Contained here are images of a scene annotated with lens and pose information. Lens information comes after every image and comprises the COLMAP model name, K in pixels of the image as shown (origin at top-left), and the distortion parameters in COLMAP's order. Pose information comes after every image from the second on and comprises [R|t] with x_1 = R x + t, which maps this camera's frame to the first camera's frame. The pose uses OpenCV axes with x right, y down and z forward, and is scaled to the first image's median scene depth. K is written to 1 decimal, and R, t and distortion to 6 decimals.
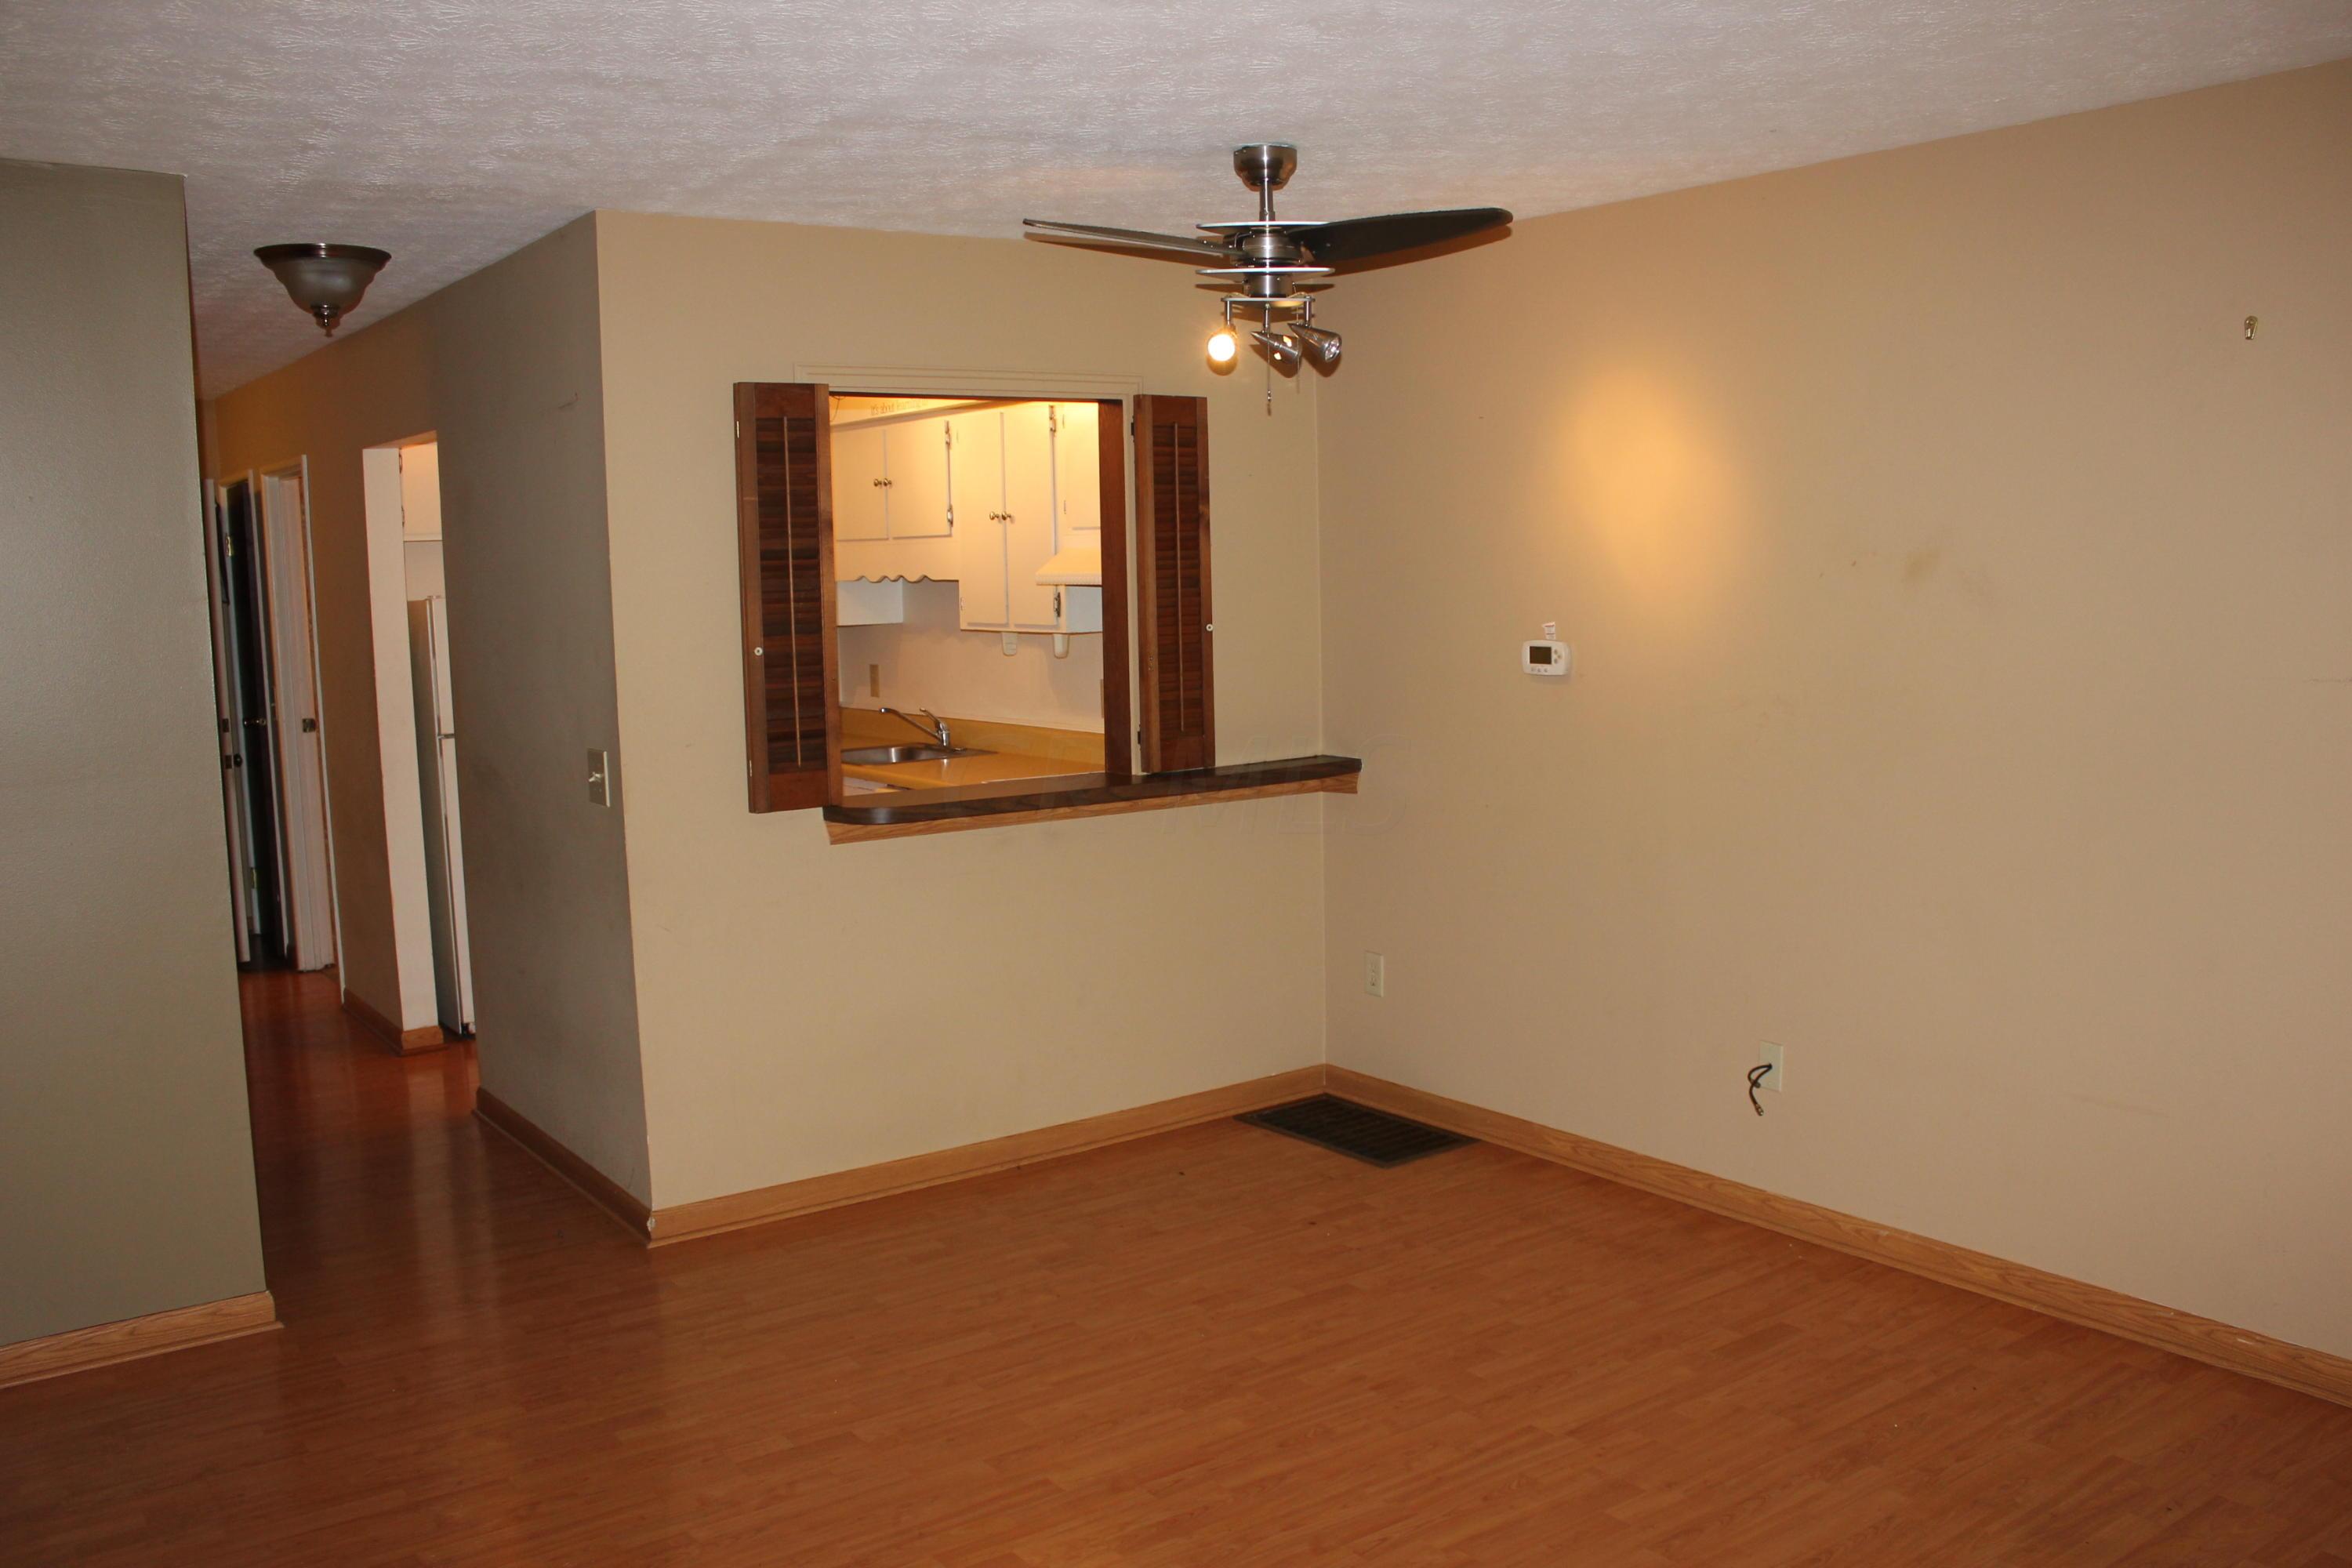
lens RADIAL K [[1941.6, 0, 1205.7], [0, 1941.6, 787.6], [0, 0, 1]] dist [-0.161181, 0.137356]
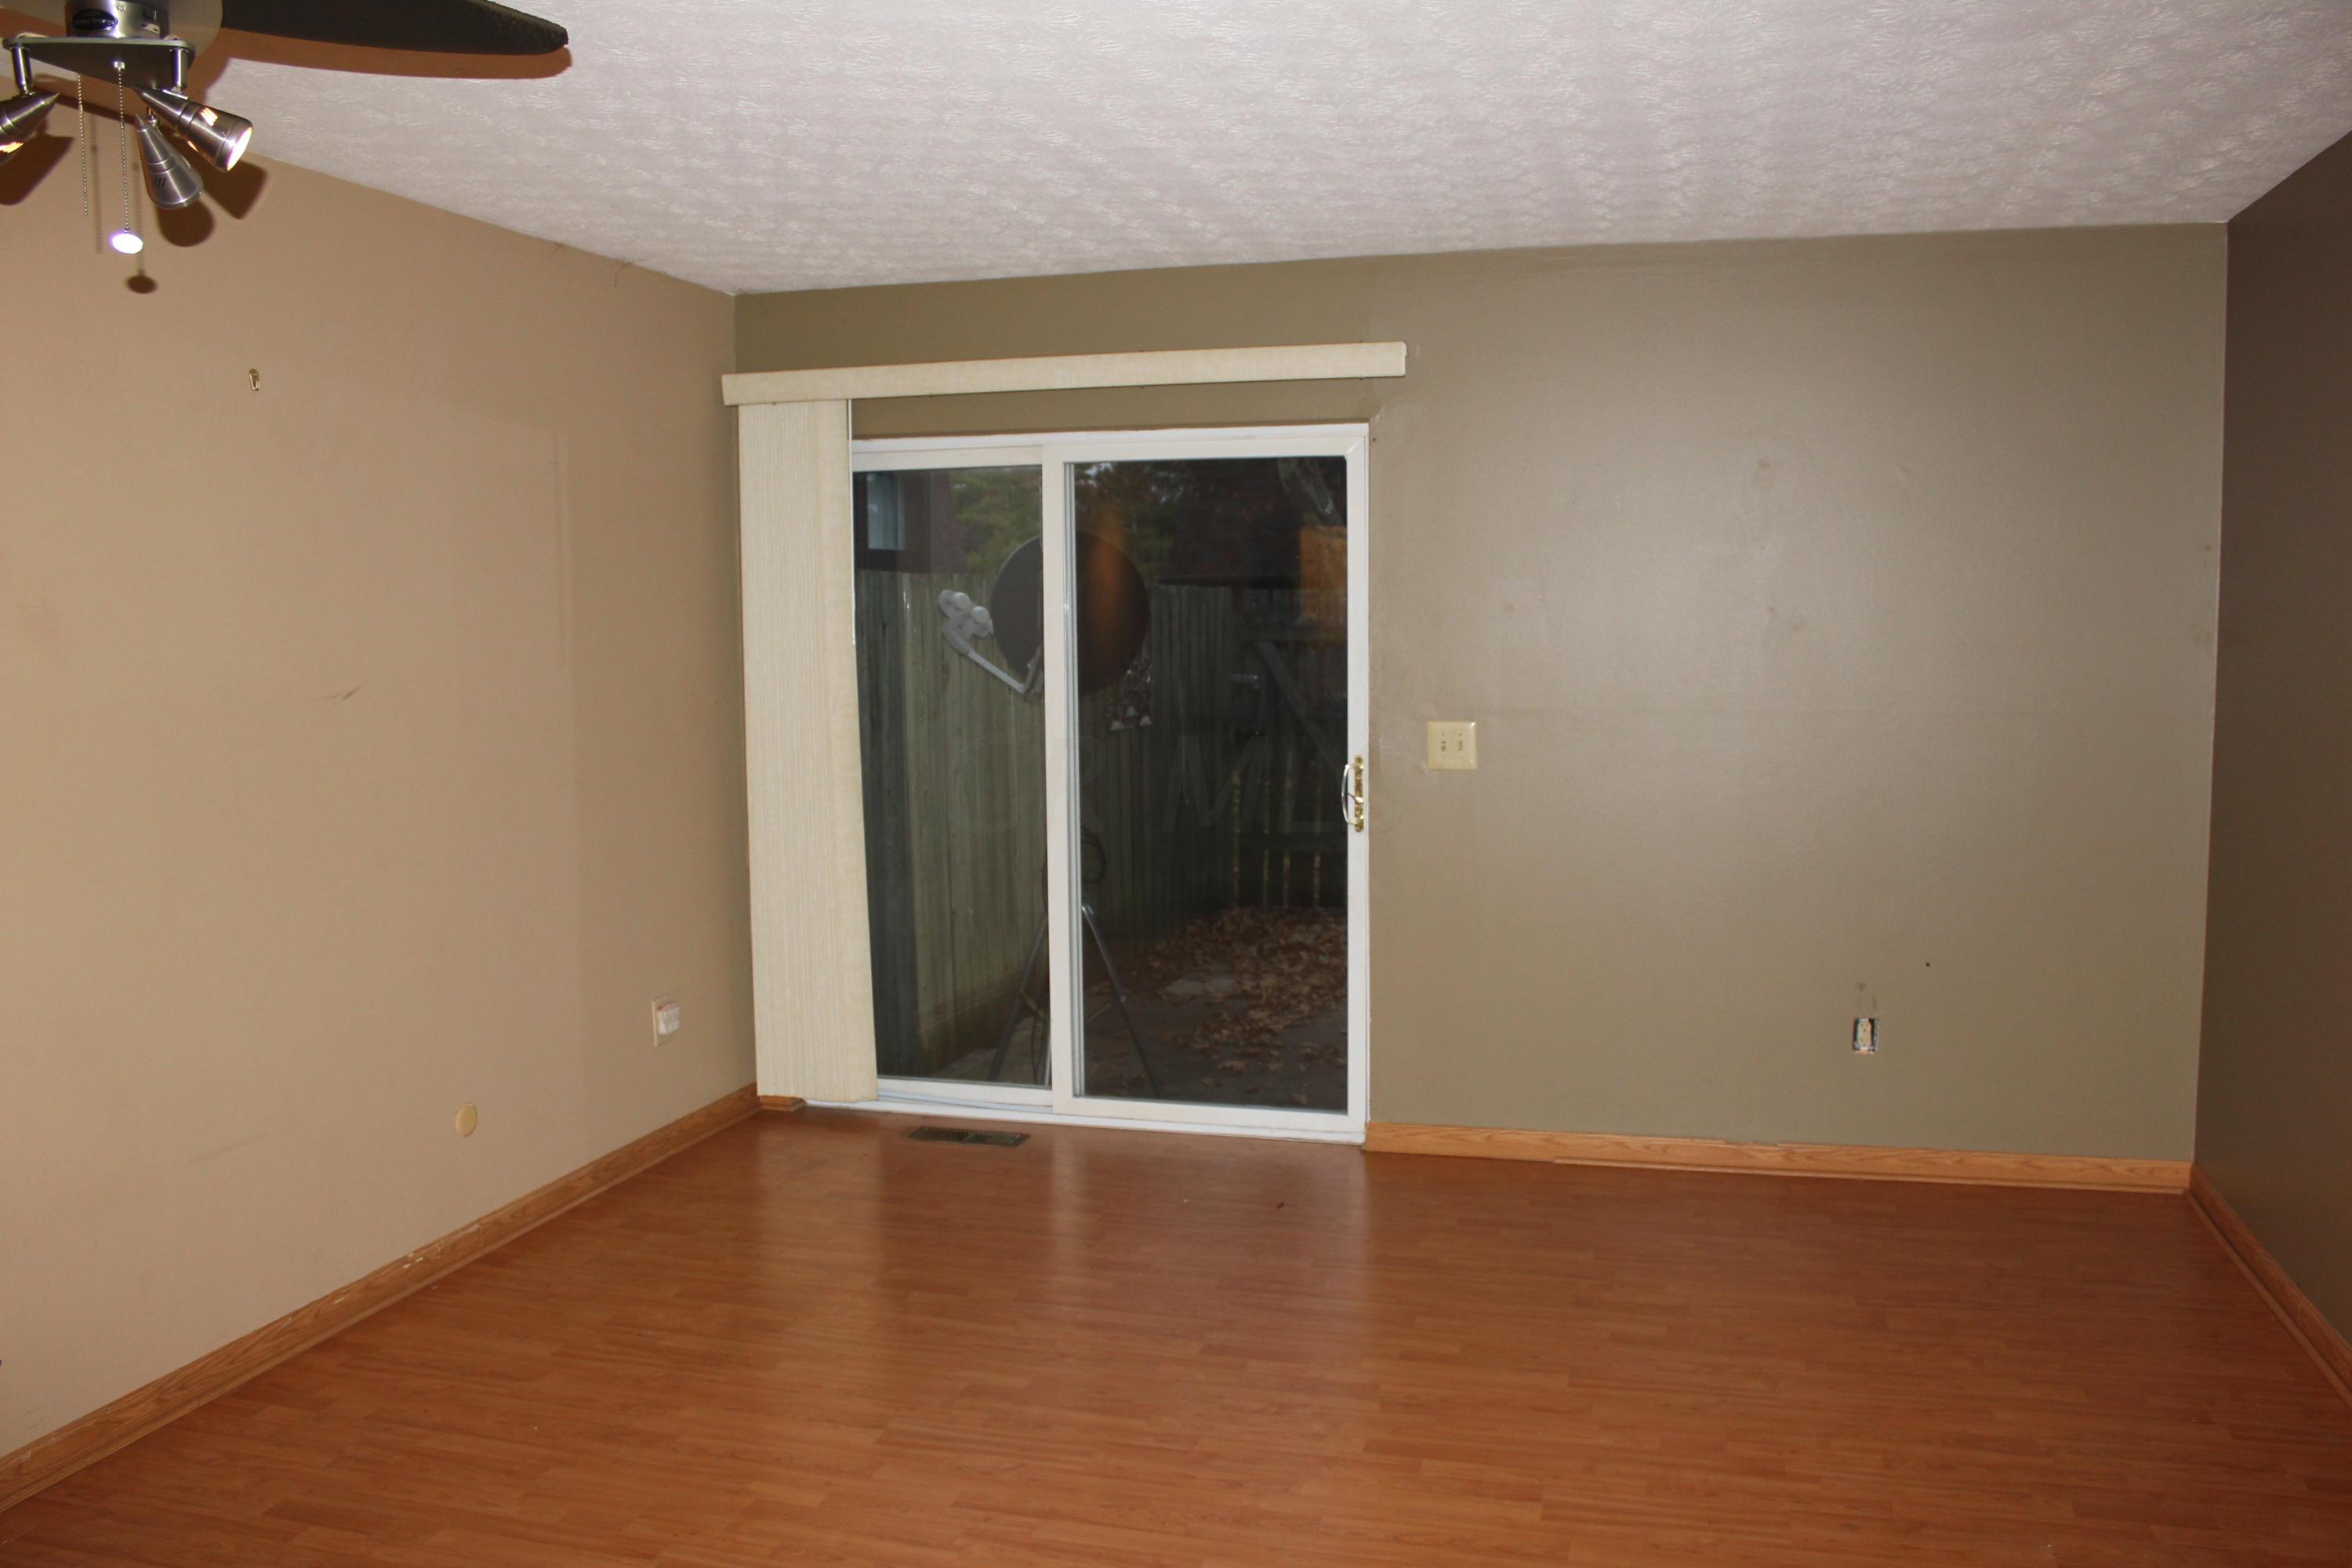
lens RADIAL K [[1941.6, 0, 1205.7], [0, 1941.6, 787.6], [0, 0, 1]] dist [-0.161181, 0.137356]
pose [[-0.633858, -0.035718, 0.772625, -0.487176], [0.117864, 0.982806, 0.142129, -0.074938], [-0.764416, 0.181154, -0.618749, 1.011704]]
